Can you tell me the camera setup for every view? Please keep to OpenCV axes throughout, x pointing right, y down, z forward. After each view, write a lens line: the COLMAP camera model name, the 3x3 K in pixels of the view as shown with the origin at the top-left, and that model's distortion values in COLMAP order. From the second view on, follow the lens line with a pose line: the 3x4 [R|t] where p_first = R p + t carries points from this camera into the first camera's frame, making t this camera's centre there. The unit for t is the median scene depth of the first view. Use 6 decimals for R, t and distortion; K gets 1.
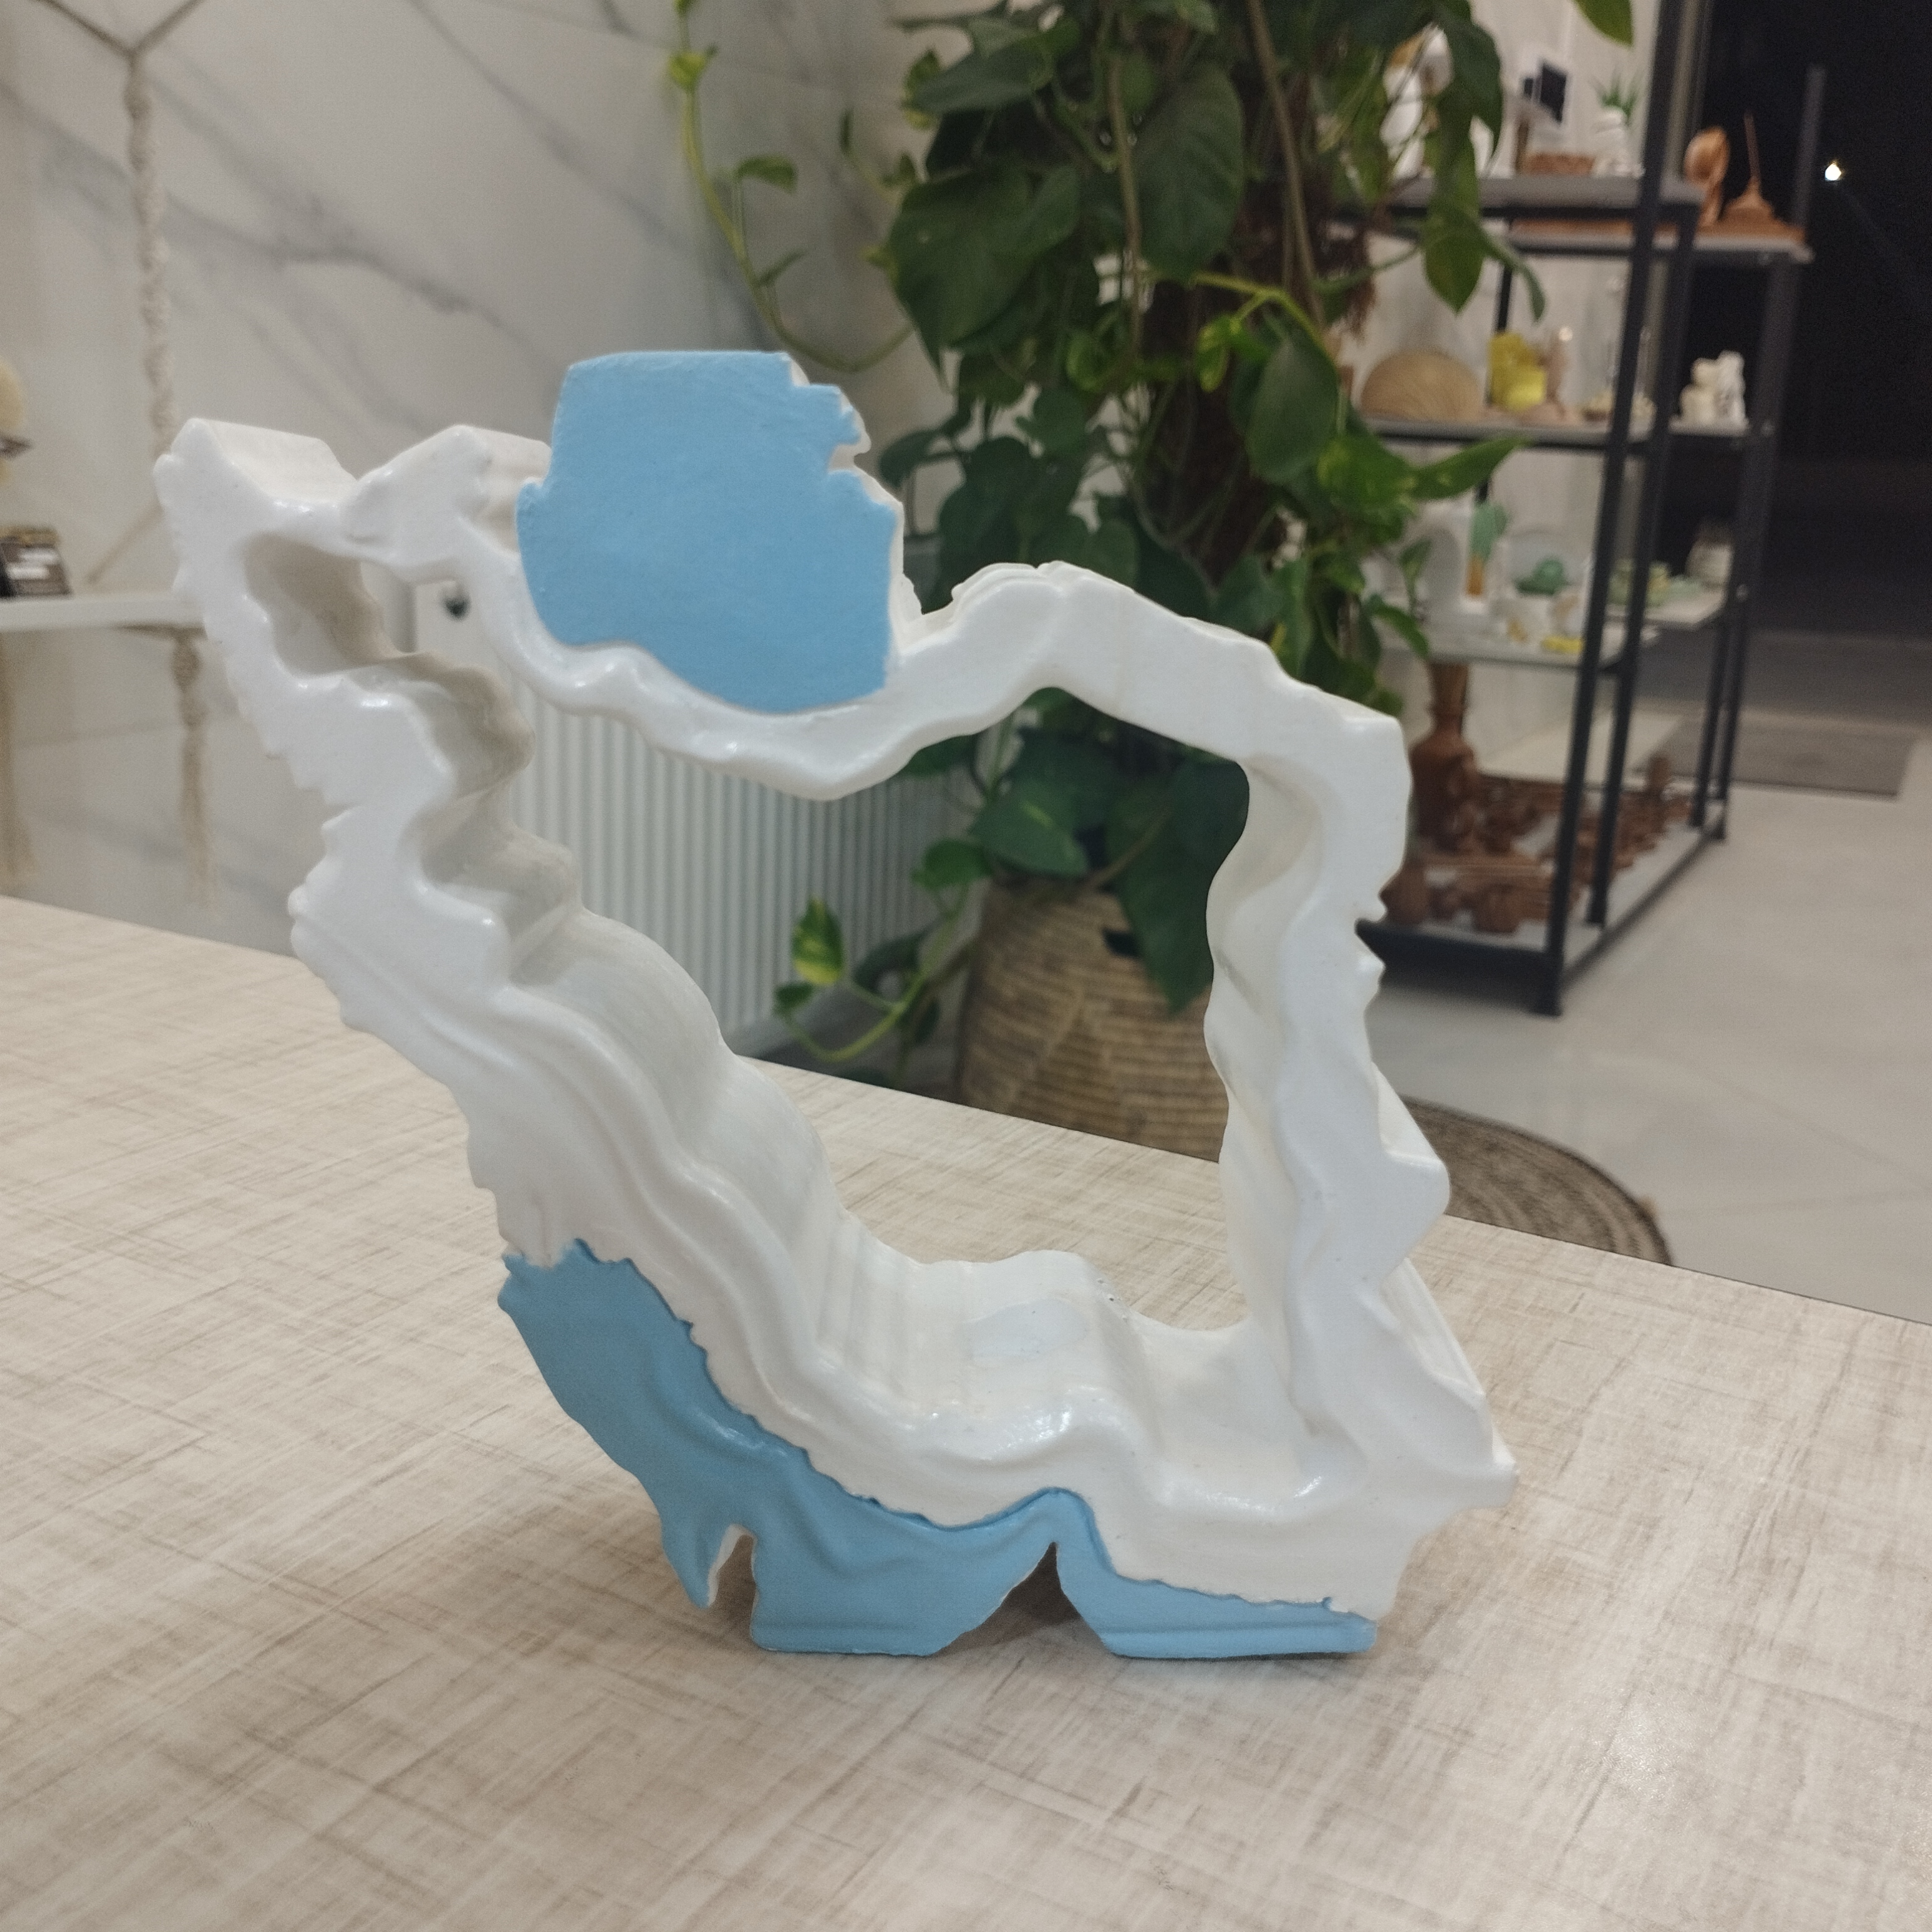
lens RADIAL K [[2251.6, 0, 966.0], [0, 2251.6, 966.0], [0, 0, 1]] dist [0.118587, -0.166695]
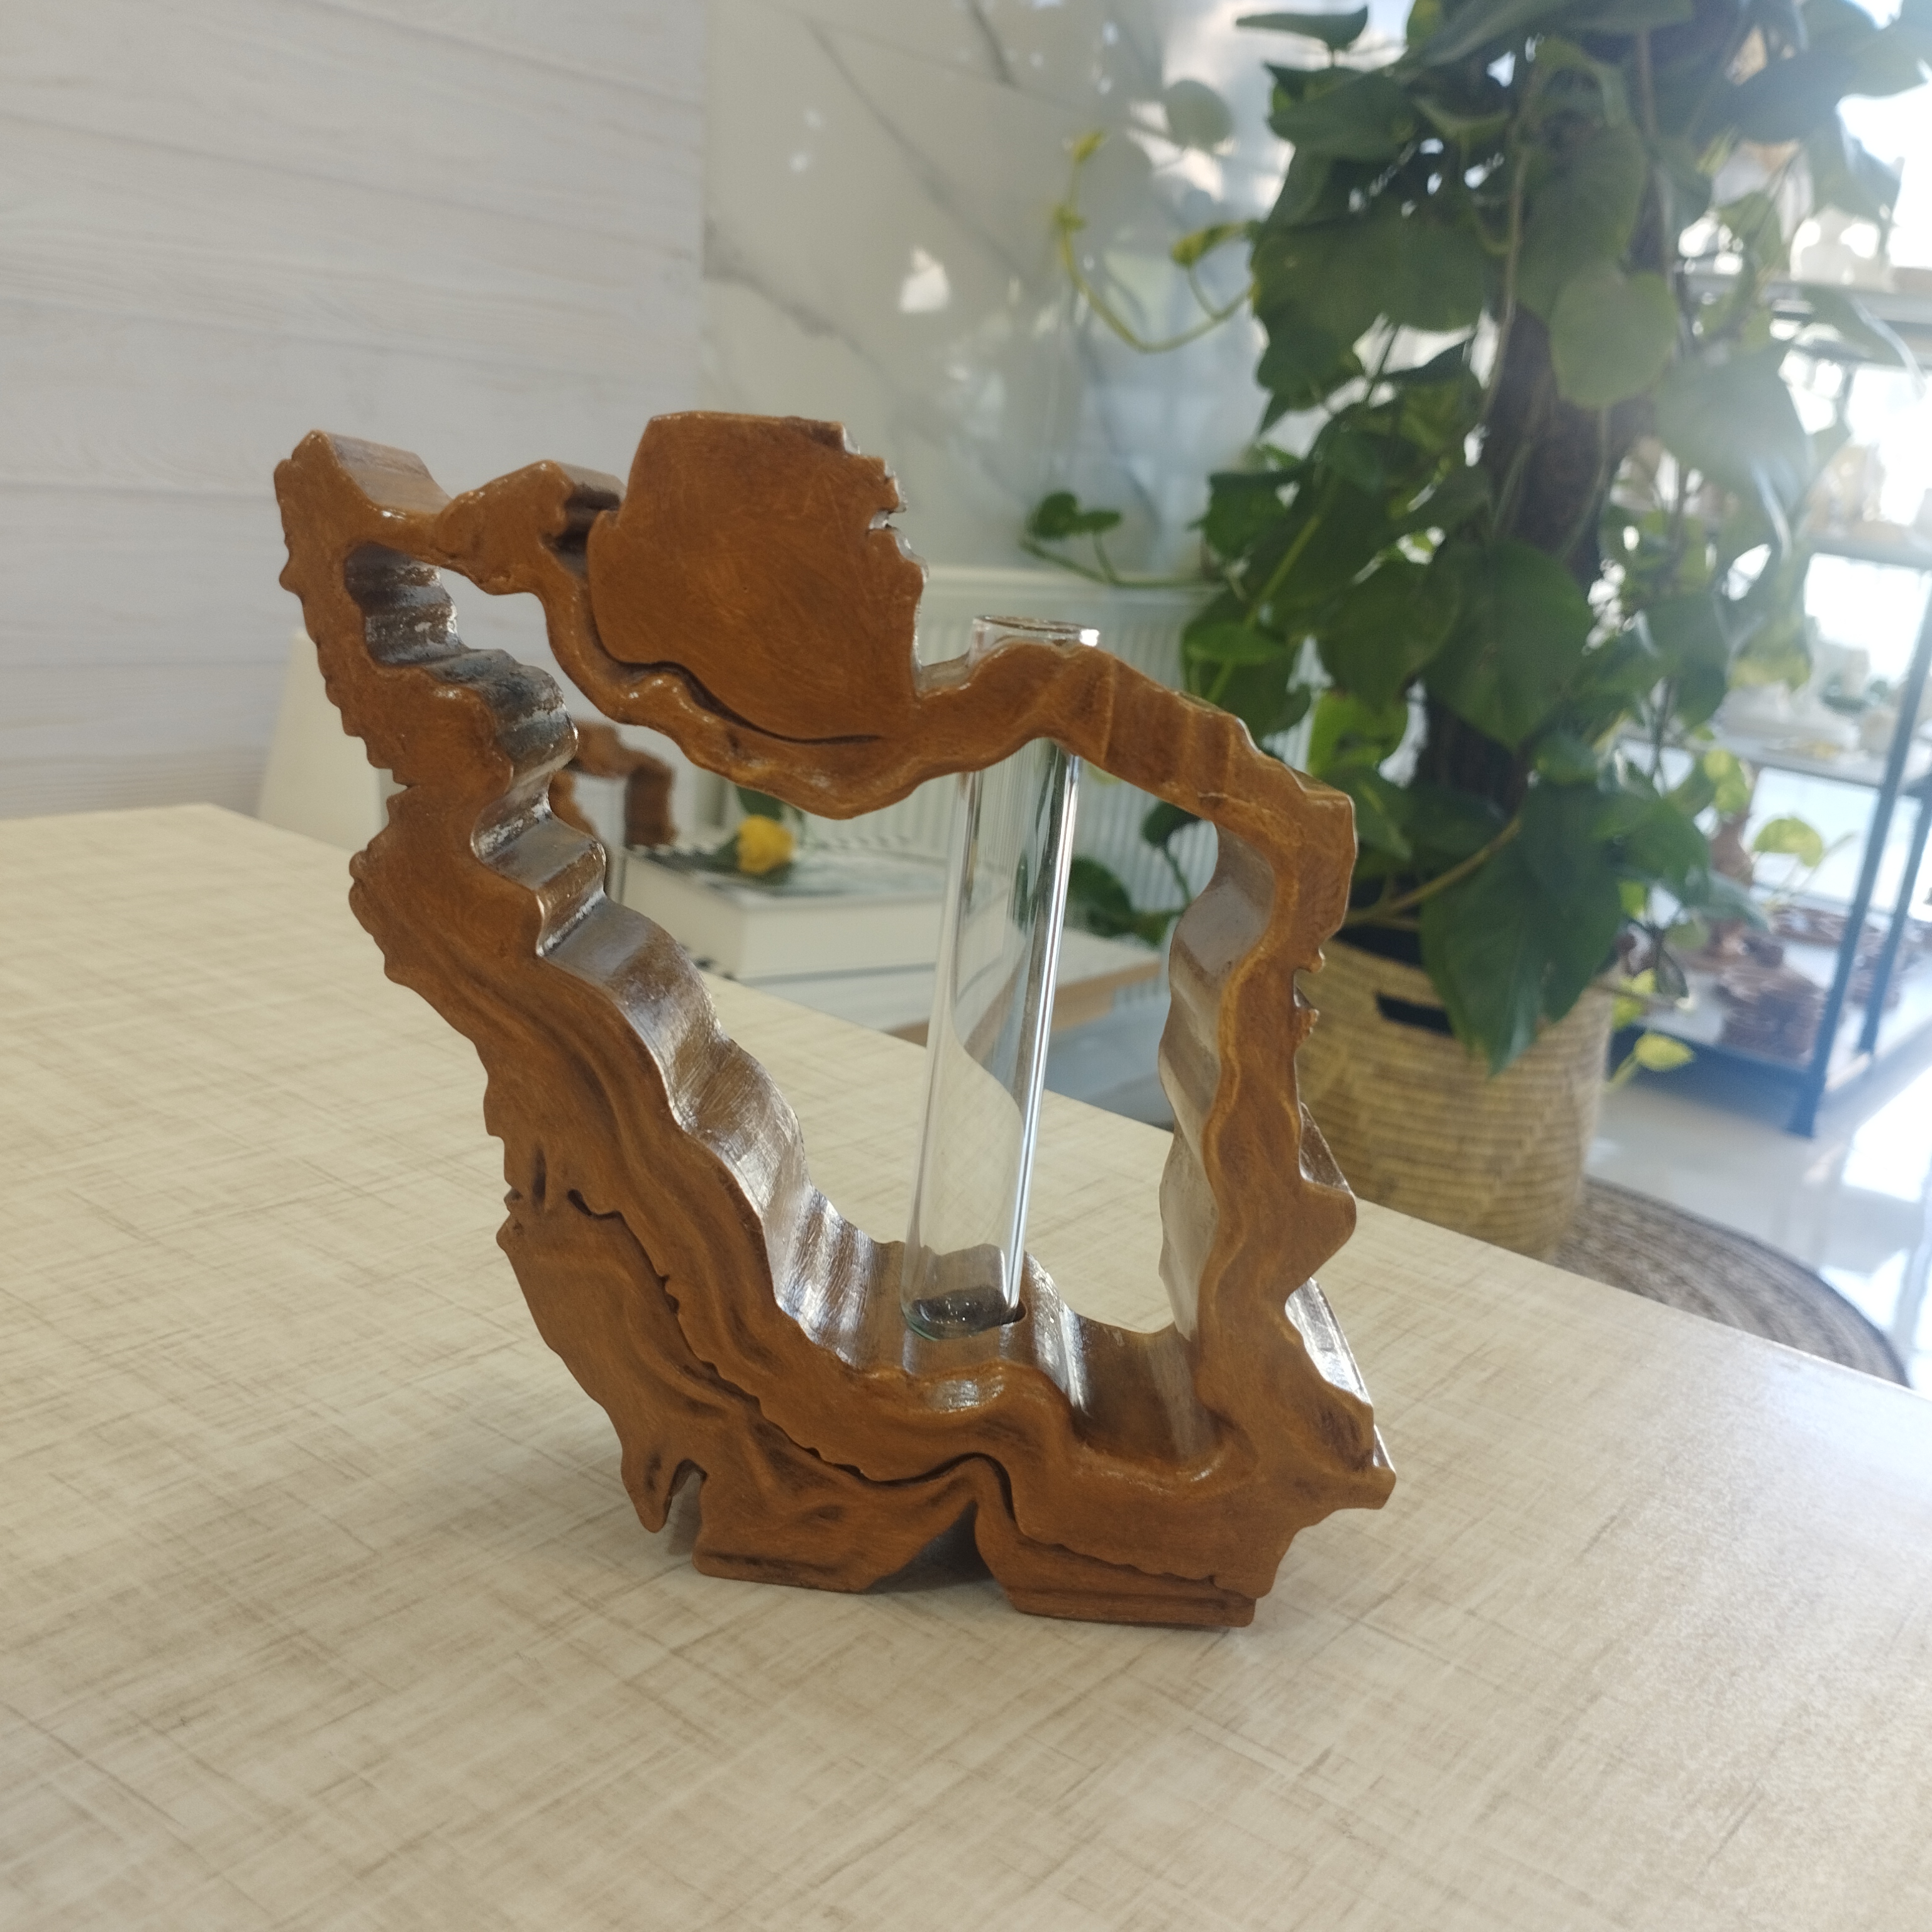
lens RADIAL K [[2251.6, 0, 966.0], [0, 2251.6, 966.0], [0, 0, 1]] dist [0.118587, -0.166695]
pose [[0.990114, 0.116545, -0.078053, -0.058667], [-0.117629, 0.993013, -0.009410, 0.005944], [0.076411, 0.018498, 0.996905, -0.145333]]
